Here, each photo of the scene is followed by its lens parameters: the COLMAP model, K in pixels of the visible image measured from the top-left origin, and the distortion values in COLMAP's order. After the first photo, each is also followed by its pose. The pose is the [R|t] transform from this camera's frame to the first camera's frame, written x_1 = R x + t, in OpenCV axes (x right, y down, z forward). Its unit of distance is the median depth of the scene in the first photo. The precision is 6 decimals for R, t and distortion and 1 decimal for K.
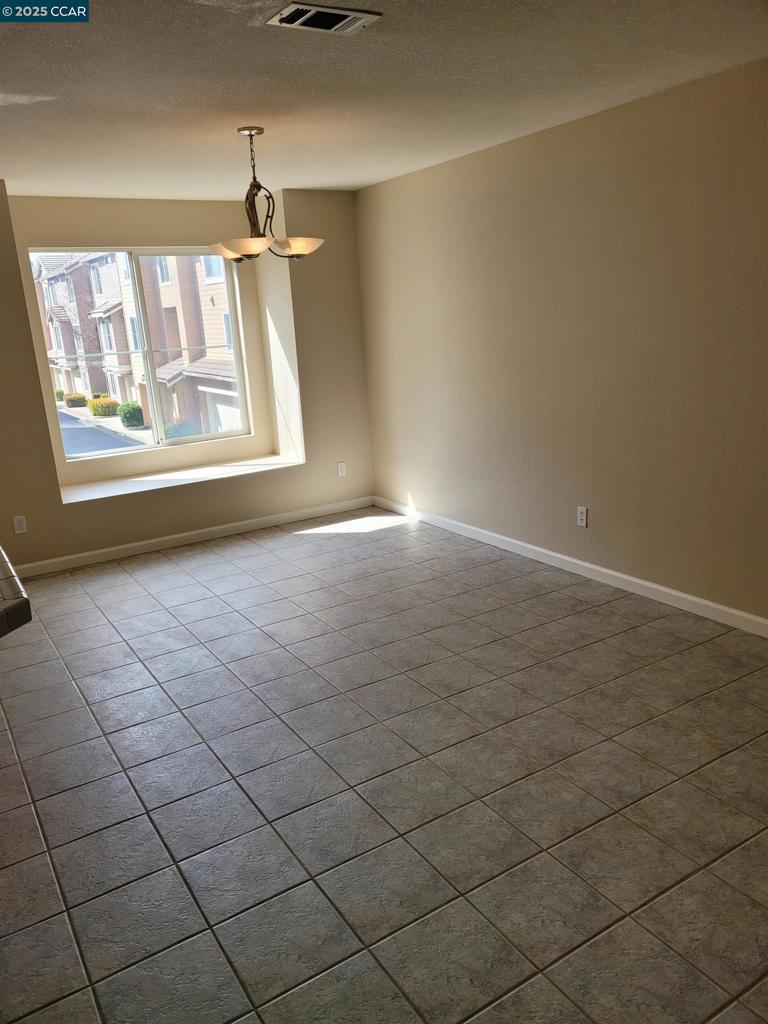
lens RADIAL K [[766.7, 0, 385.1], [0, 766.7, 515.0], [0, 0, 1]] dist [0.055629, -0.039676]
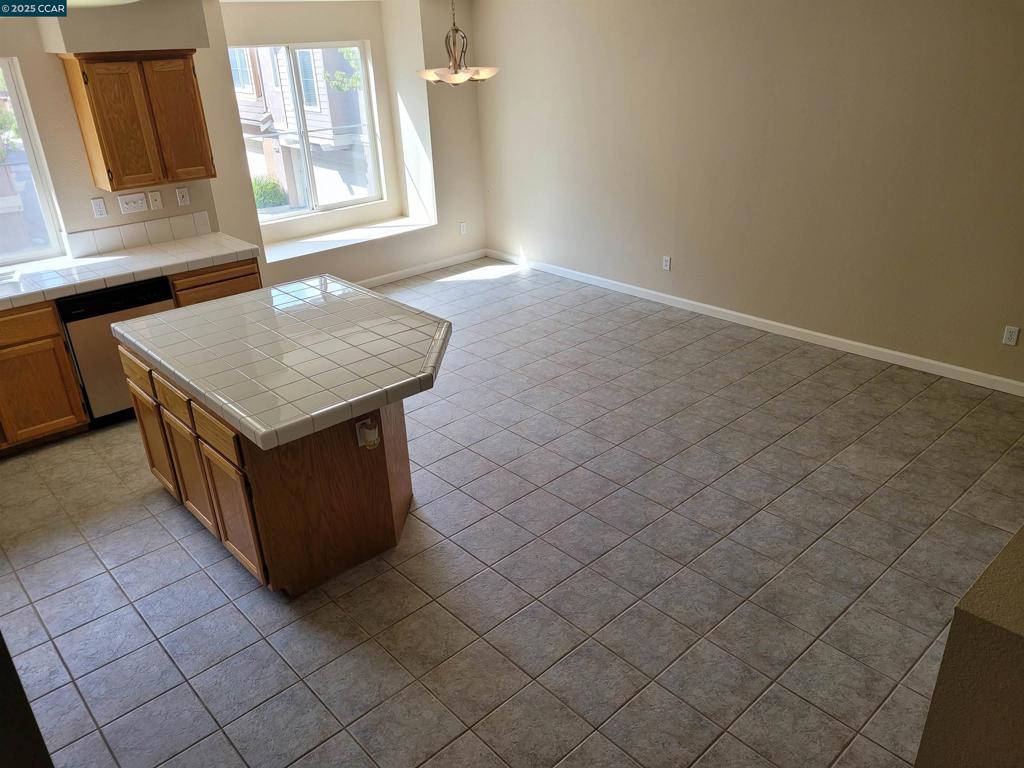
lens RADIAL K [[766.7, 0, 514.9], [0, 766.7, 376.2], [0, 0, 1]] dist [0.055629, -0.039676]
pose [[0.983827, -0.054690, 0.170566, -0.292159], [0.027076, 0.986712, 0.160204, -0.028668], [-0.177062, -0.152995, 0.972235, -0.402180]]
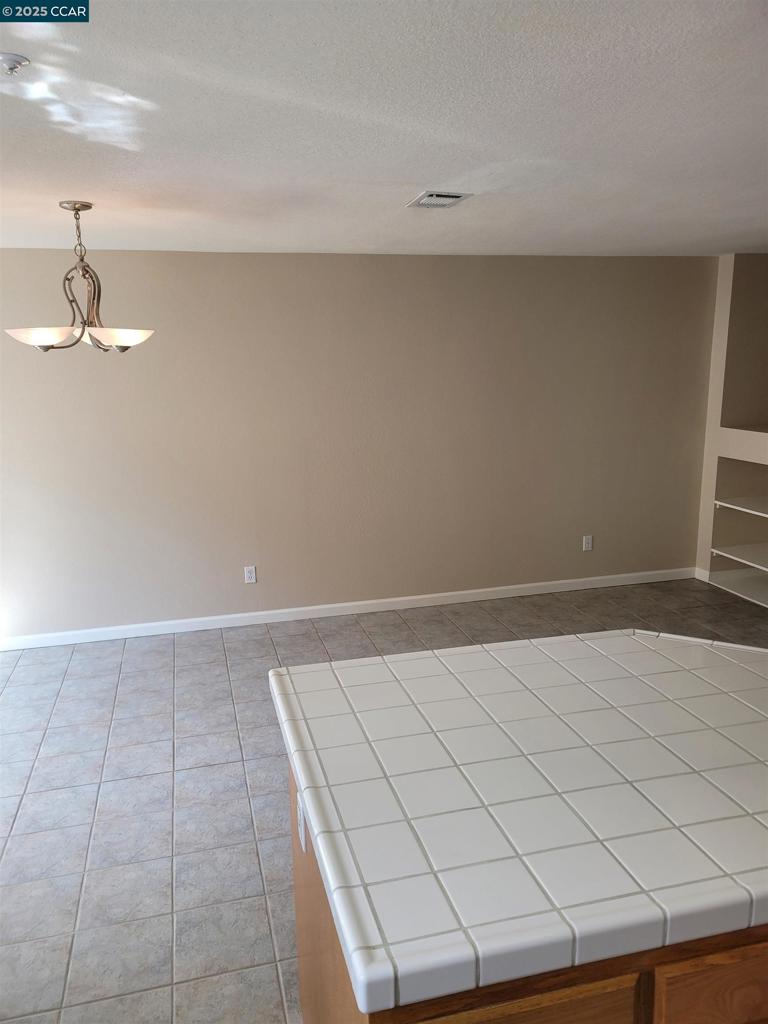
lens RADIAL K [[766.7, 0, 386.0], [0, 766.7, 512.6], [0, 0, 1]] dist [0.055629, -0.039676]
pose [[0.295671, -0.139727, 0.945016, -0.810577], [0.242922, 0.967724, 0.067080, -0.122852], [-0.923887, 0.209731, 0.320070, 0.420497]]
